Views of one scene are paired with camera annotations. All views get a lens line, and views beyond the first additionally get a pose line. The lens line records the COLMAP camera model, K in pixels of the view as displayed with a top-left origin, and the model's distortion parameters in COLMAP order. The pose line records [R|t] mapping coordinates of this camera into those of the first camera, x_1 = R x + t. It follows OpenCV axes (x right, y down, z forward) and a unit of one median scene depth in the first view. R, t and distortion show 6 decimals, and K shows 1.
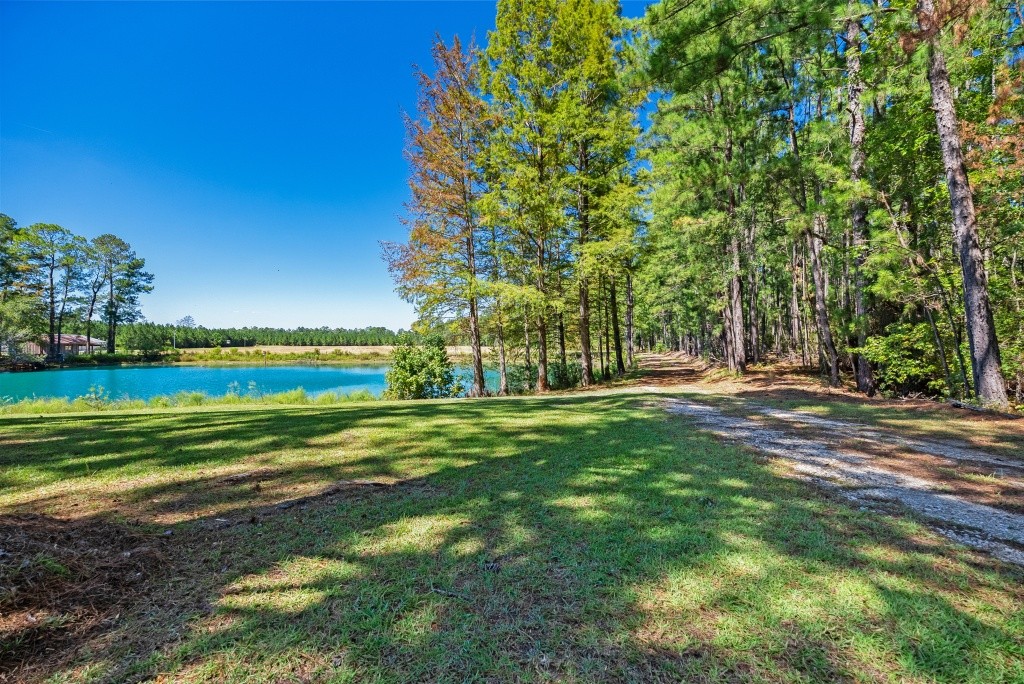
lens RADIAL K [[450.8, 0, 513.4], [0, 450.8, 340.9], [0, 0, 1]] dist [-0.002161, -0.000046]
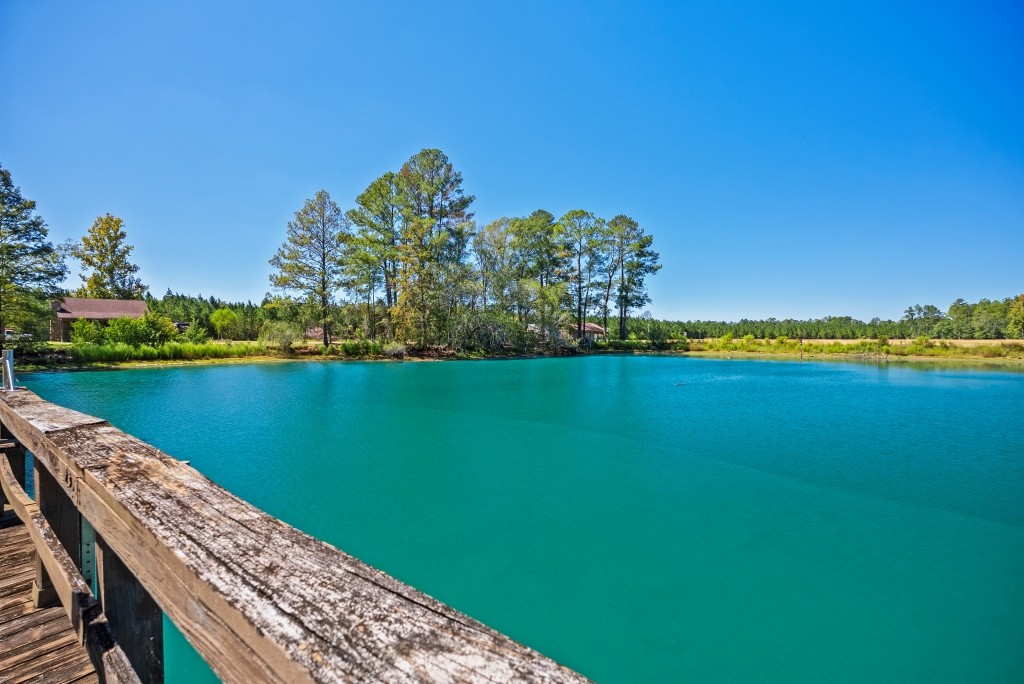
lens RADIAL K [[450.8, 0, 513.8], [0, 450.8, 343.4], [0, 0, 1]] dist [-0.002161, -0.000046]
pose [[0.631160, 0.012863, -0.775546, -0.294256], [0.001255, 0.999844, 0.017604, 0.016209], [0.775652, -0.012084, 0.631045, 0.218195]]
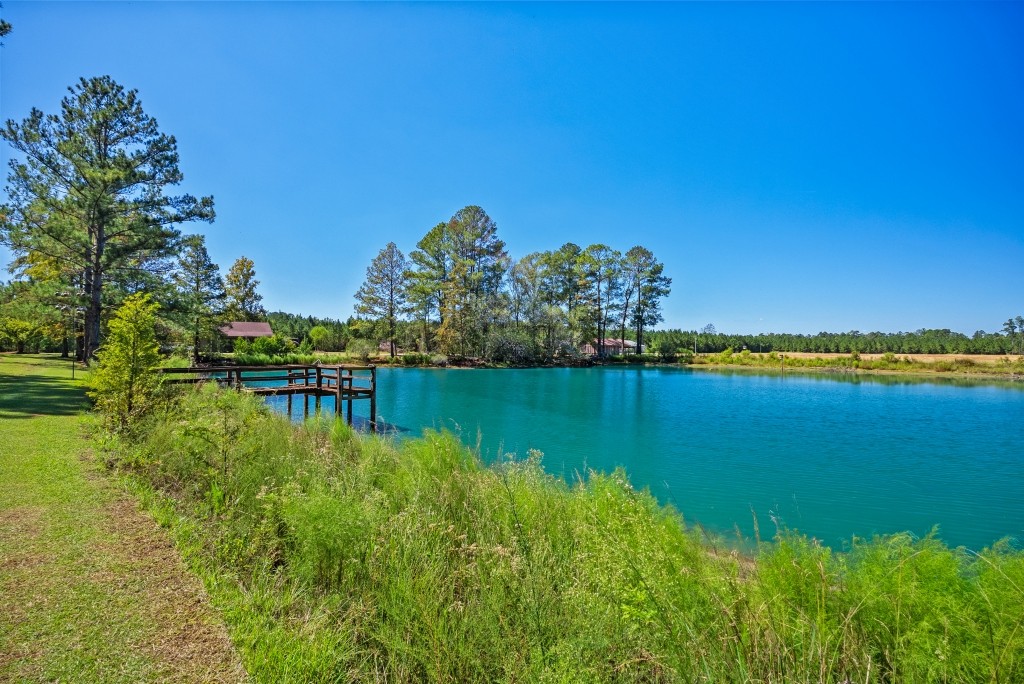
lens RADIAL K [[450.8, 0, 515.4], [0, 450.8, 343.0], [0, 0, 1]] dist [-0.002161, -0.000046]
pose [[0.507818, -0.006260, -0.861442, -0.099686], [-0.004036, 0.999945, -0.009646, 0.011661], [0.861455, 0.008375, 0.507765, 0.180307]]
